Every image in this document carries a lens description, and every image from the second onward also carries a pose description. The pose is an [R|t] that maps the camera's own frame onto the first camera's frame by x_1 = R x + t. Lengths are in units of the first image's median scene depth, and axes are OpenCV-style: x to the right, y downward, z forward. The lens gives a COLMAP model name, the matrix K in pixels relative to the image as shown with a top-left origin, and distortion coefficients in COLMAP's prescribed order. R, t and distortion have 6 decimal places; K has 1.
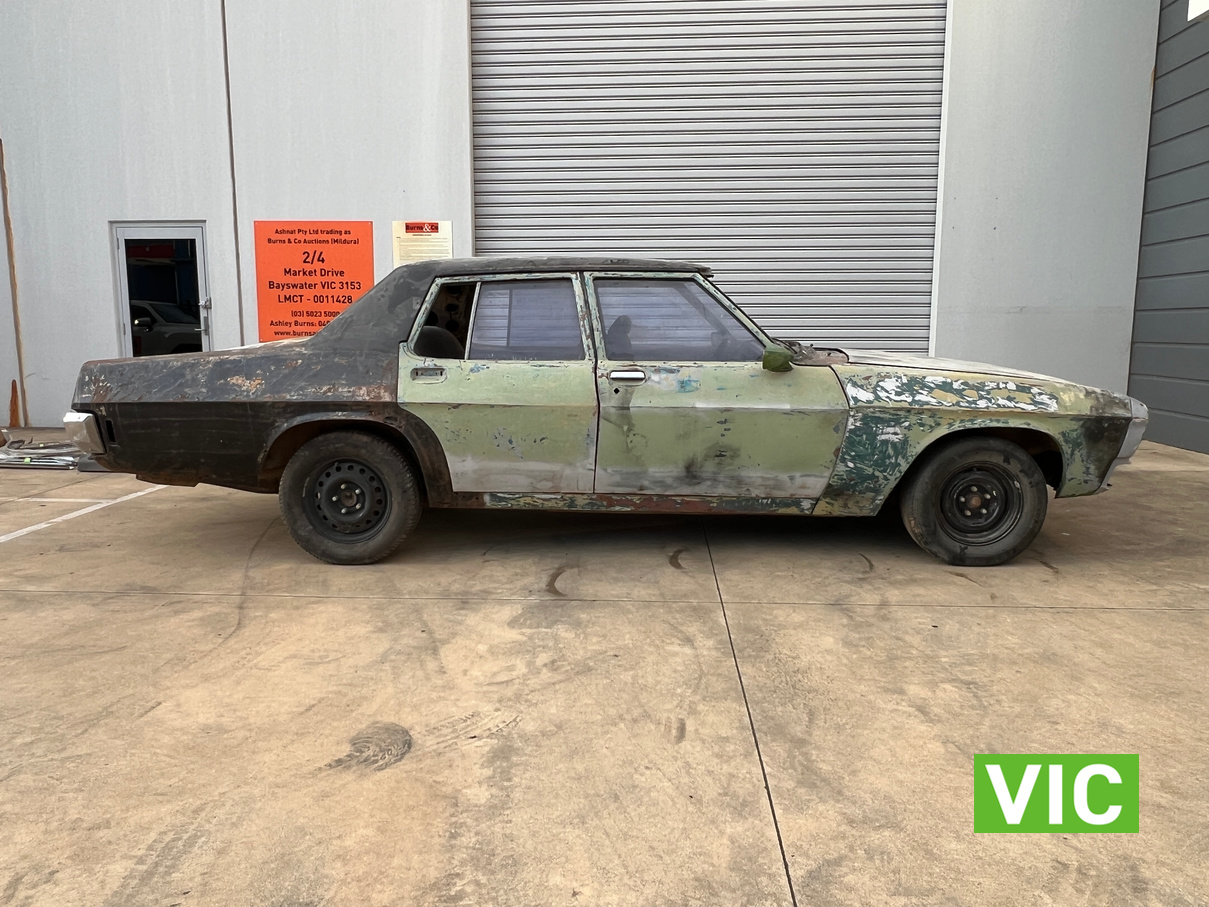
lens RADIAL K [[906.8, 0, 596.2], [0, 906.8, 450.6], [0, 0, 1]] dist [0.002627, -0.005531]
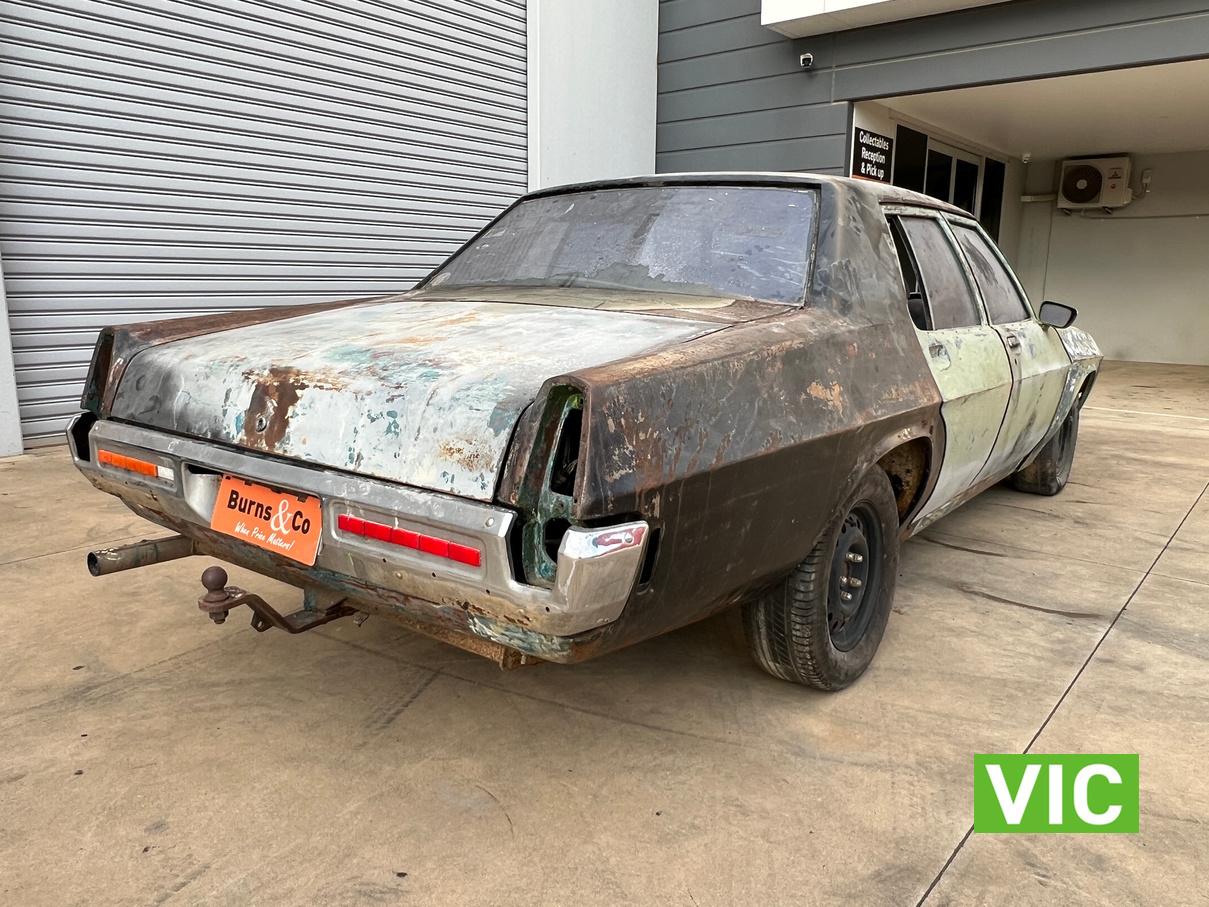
lens RADIAL K [[906.8, 0, 596.2], [0, 906.8, 450.6], [0, 0, 1]] dist [0.002627, -0.005531]
pose [[0.581500, -0.144398, 0.800629, -0.850445], [0.100833, 0.989326, 0.105195, -0.107820], [-0.807273, 0.019559, 0.589854, 0.803672]]
